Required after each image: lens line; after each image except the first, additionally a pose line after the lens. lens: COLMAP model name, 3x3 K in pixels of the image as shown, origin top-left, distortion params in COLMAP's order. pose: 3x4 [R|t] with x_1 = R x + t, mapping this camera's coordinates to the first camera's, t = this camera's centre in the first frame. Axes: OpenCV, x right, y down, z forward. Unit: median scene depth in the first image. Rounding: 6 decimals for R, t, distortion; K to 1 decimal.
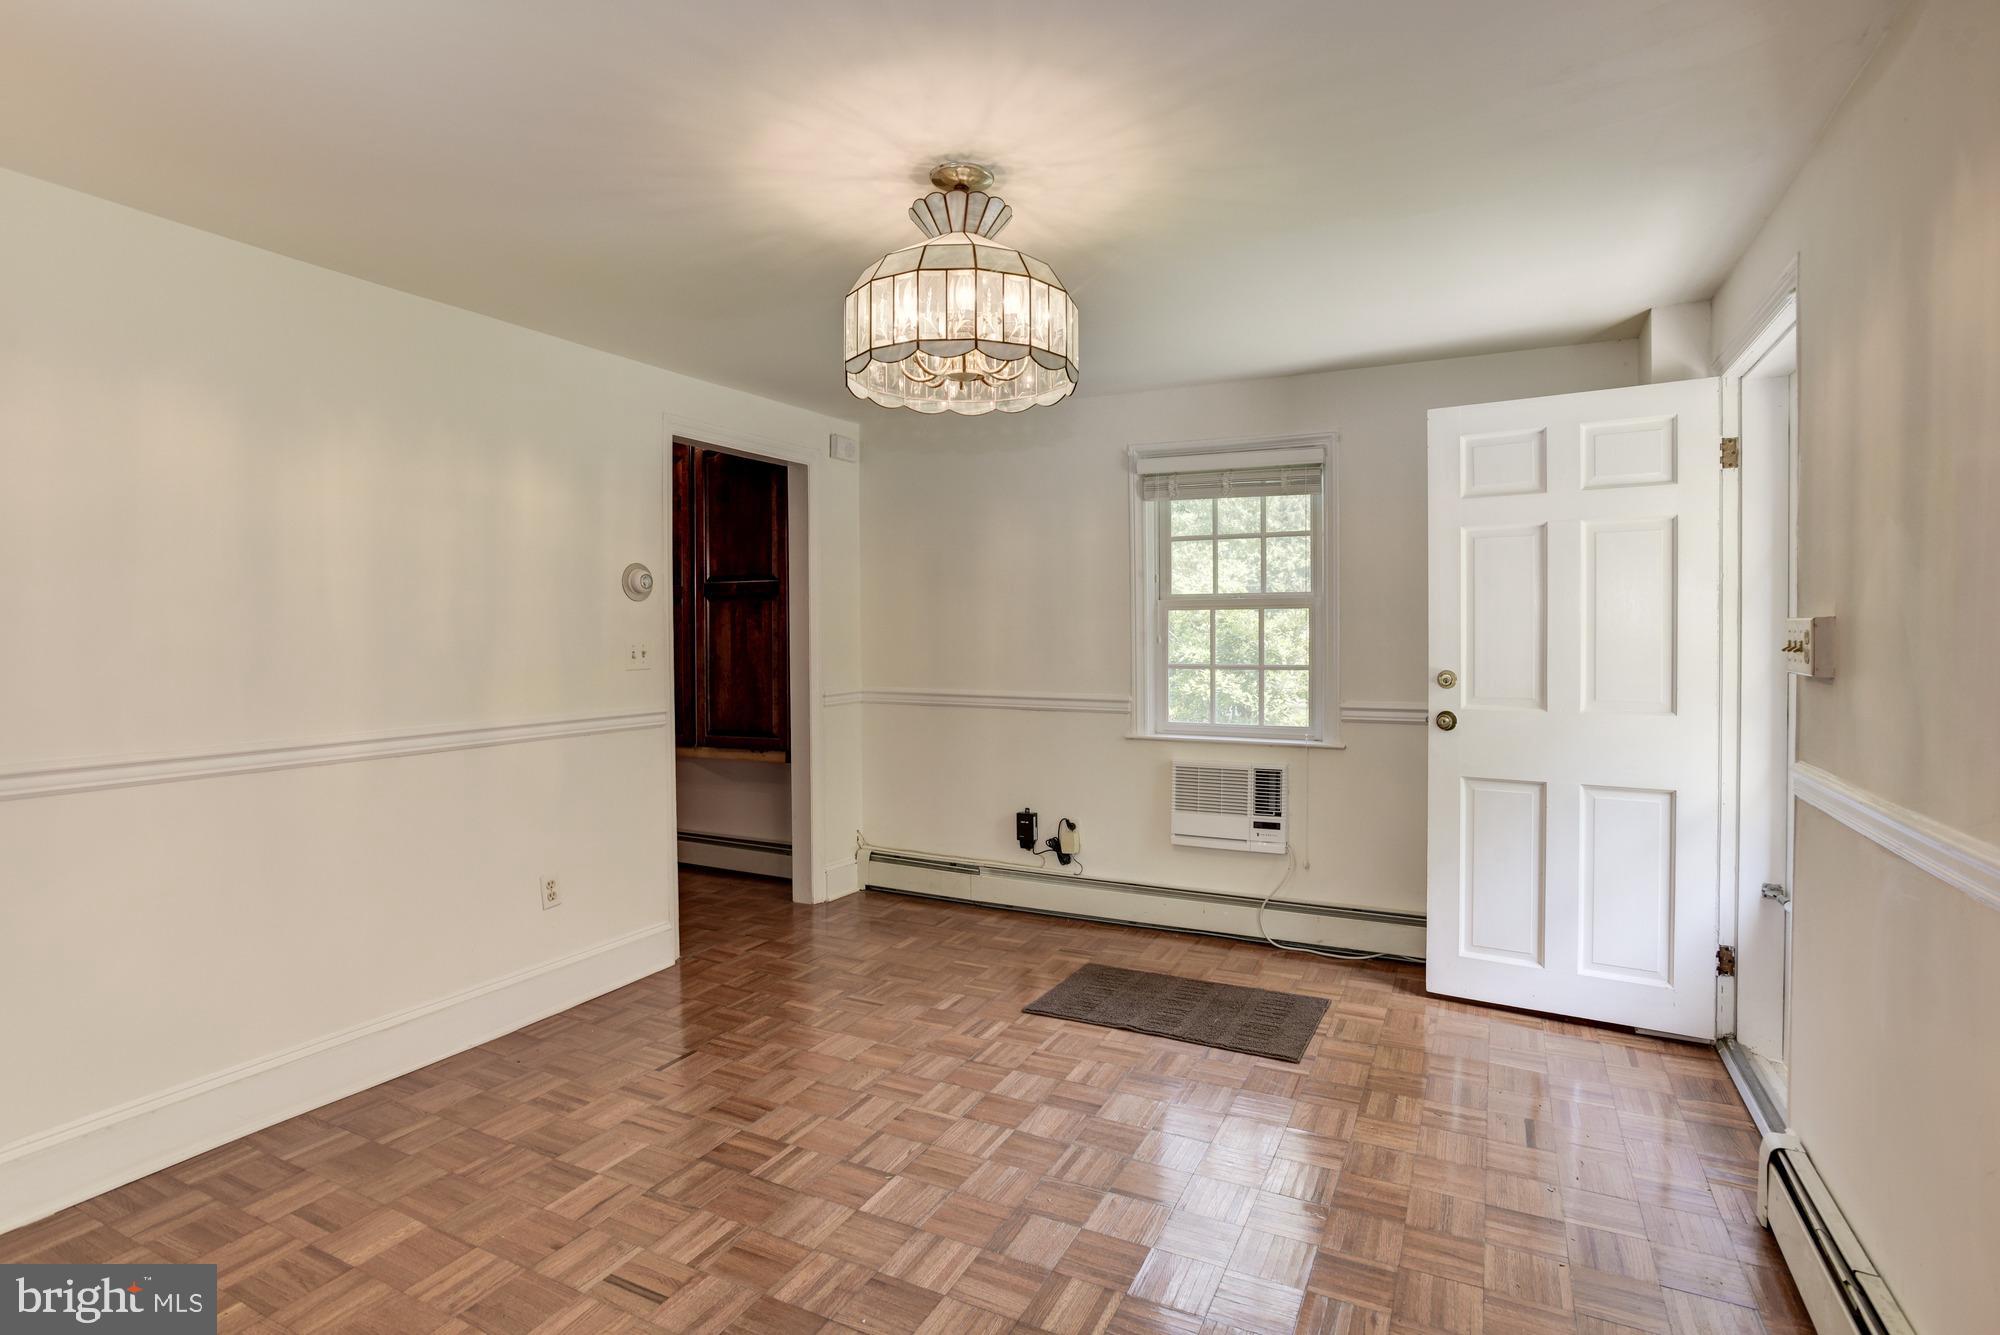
lens RADIAL K [[988.6, 0, 1006.7], [0, 988.6, 646.5], [0, 0, 1]] dist [-0.013473, 0.005213]
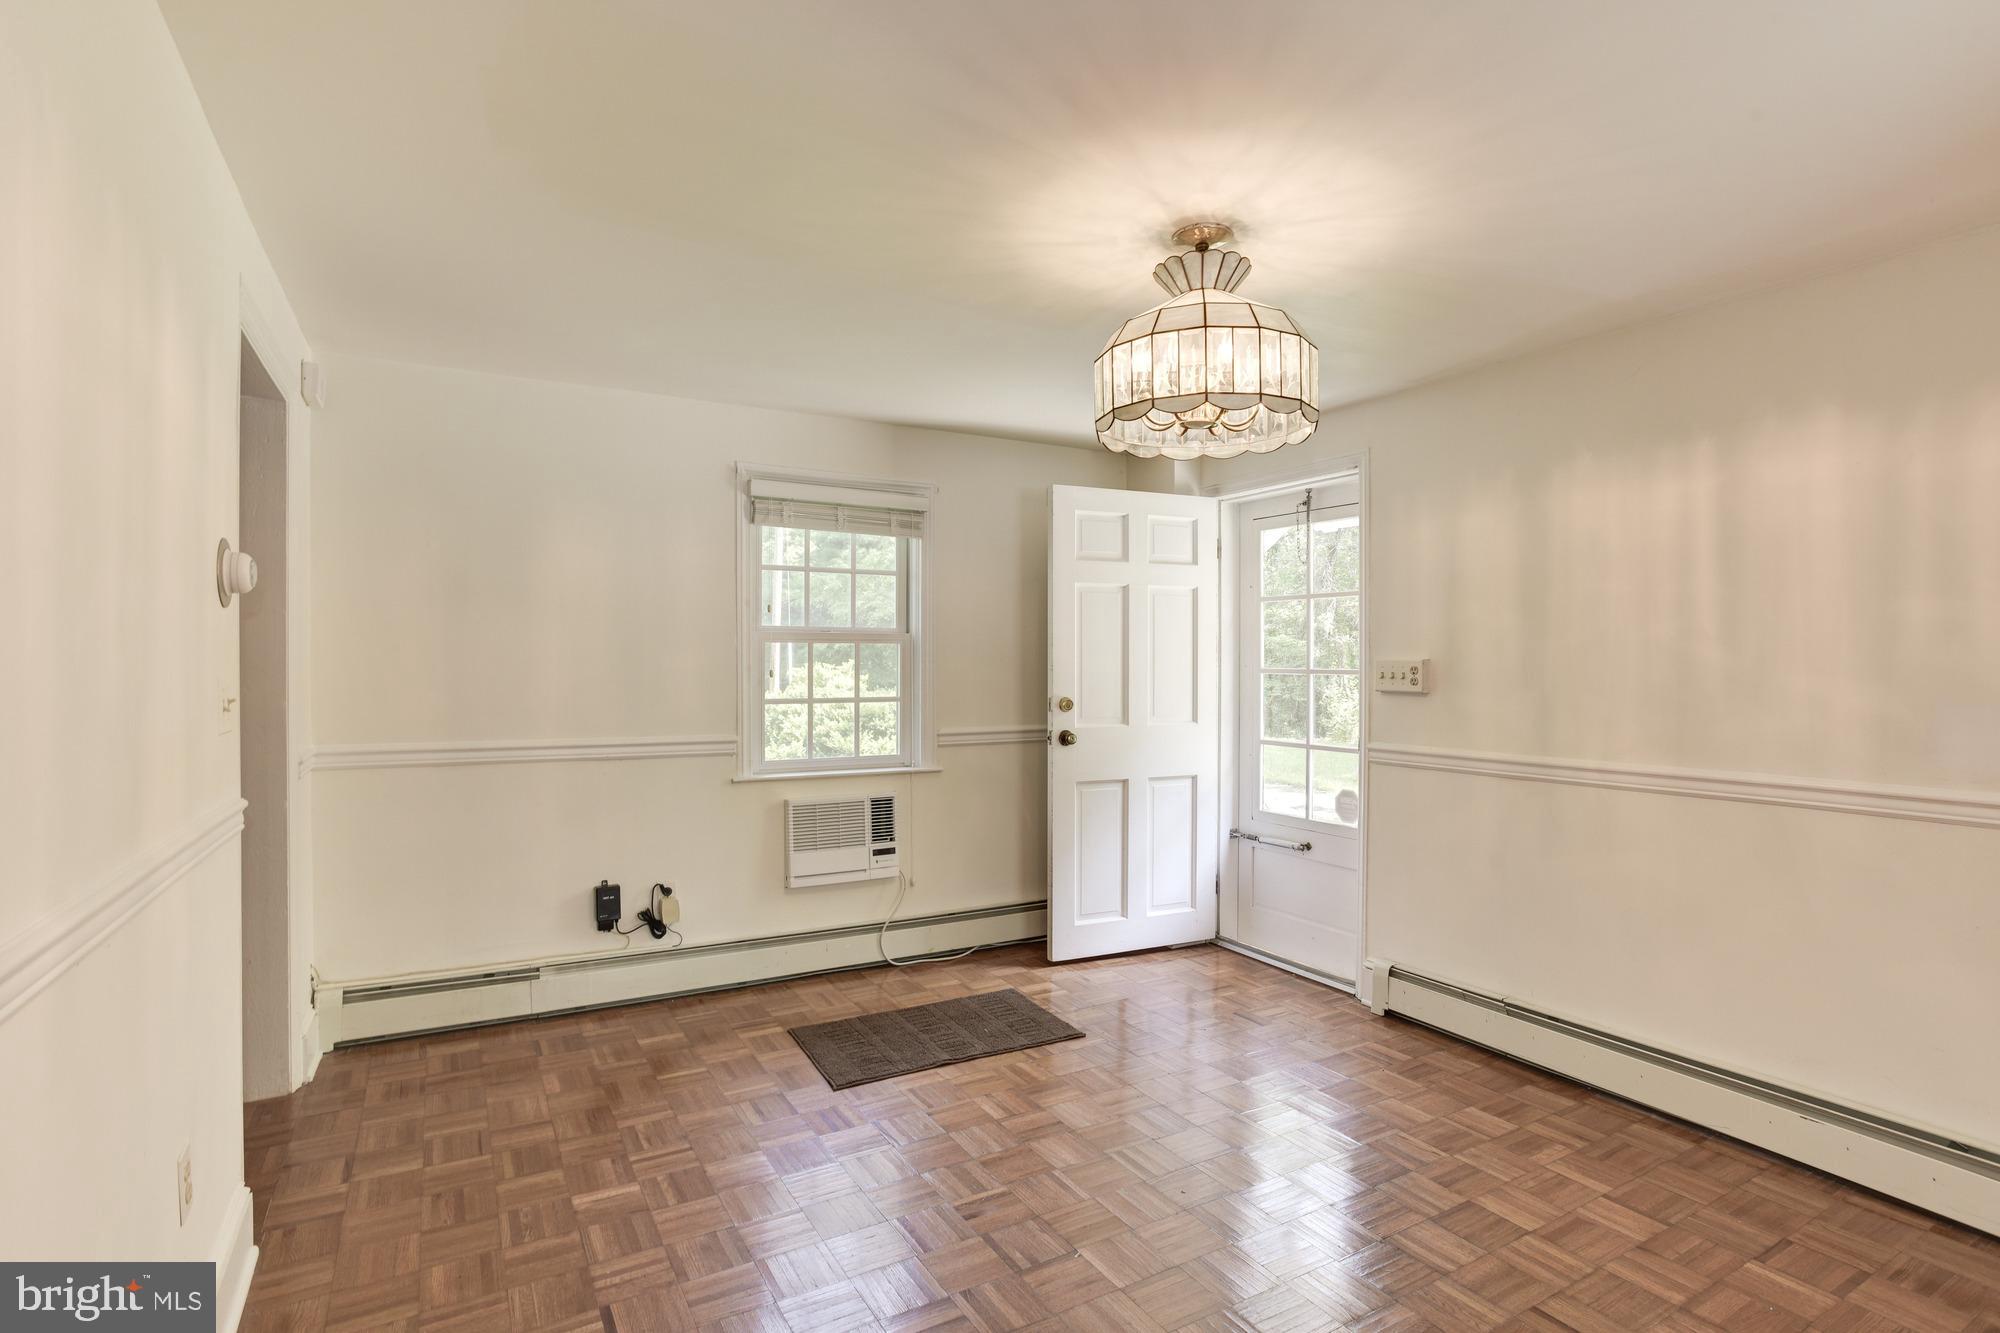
lens RADIAL K [[988.6, 0, 1001.0], [0, 988.6, 675.6], [0, 0, 1]] dist [-0.013473, 0.005213]
pose [[0.569873, -0.005068, 0.821717, -0.524552], [0.009432, 0.999955, -0.000374, -0.002866], [-0.821679, 0.007964, 0.569895, 0.302726]]
